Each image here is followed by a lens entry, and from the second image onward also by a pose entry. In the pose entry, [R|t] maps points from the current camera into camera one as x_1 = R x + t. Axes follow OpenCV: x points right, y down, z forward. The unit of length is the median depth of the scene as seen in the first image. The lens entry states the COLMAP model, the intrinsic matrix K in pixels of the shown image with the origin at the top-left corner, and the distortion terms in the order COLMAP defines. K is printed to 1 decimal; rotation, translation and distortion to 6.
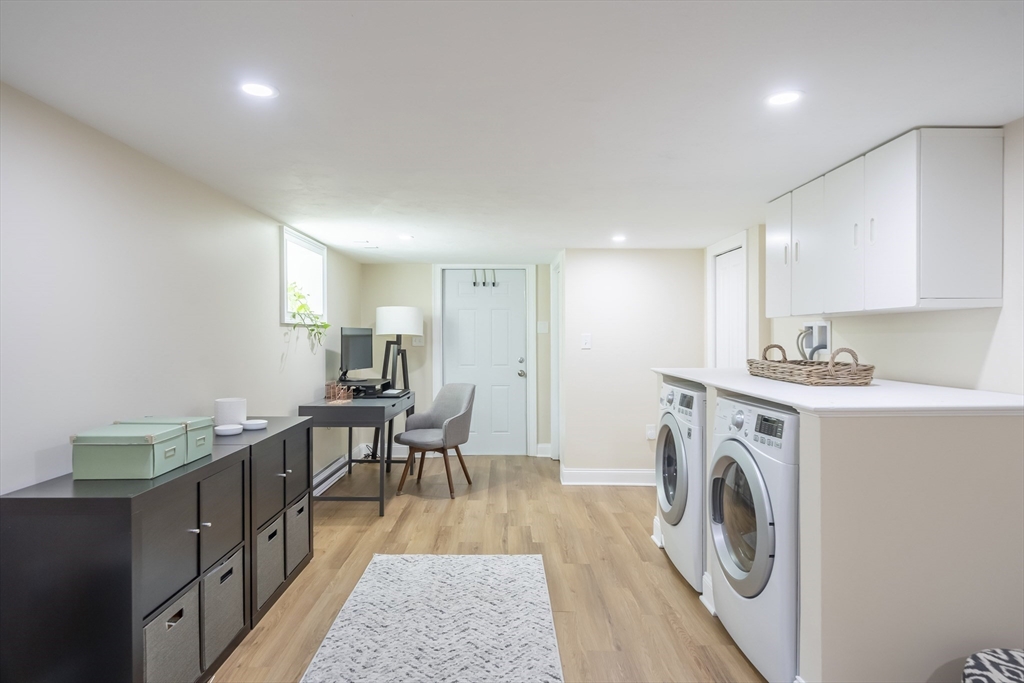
lens RADIAL K [[587.1, 0, 512.0], [0, 587.1, 341.5], [0, 0, 1]] dist [0.001432, -0.000477]
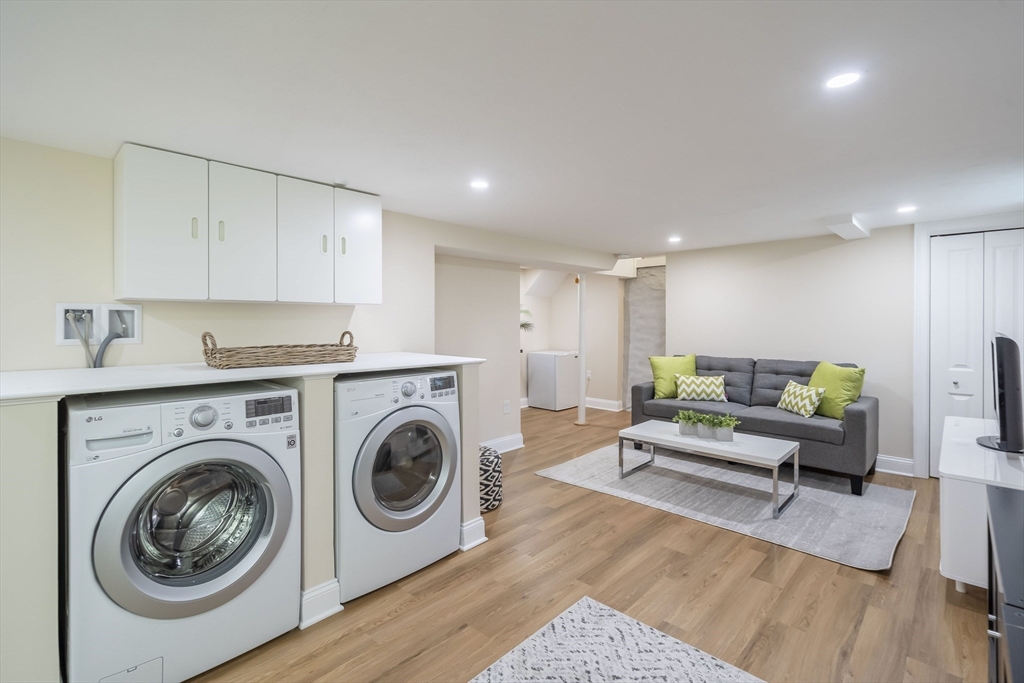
lens RADIAL K [[469.8, 0, 514.5], [0, 469.8, 324.6], [0, 0, 1]] dist [0.000207, -0.000056]
pose [[-0.717659, -0.002075, 0.696391, -0.316393], [0.007360, 0.999917, 0.010565, -0.008454], [-0.696355, 0.012708, -0.717585, 1.065194]]
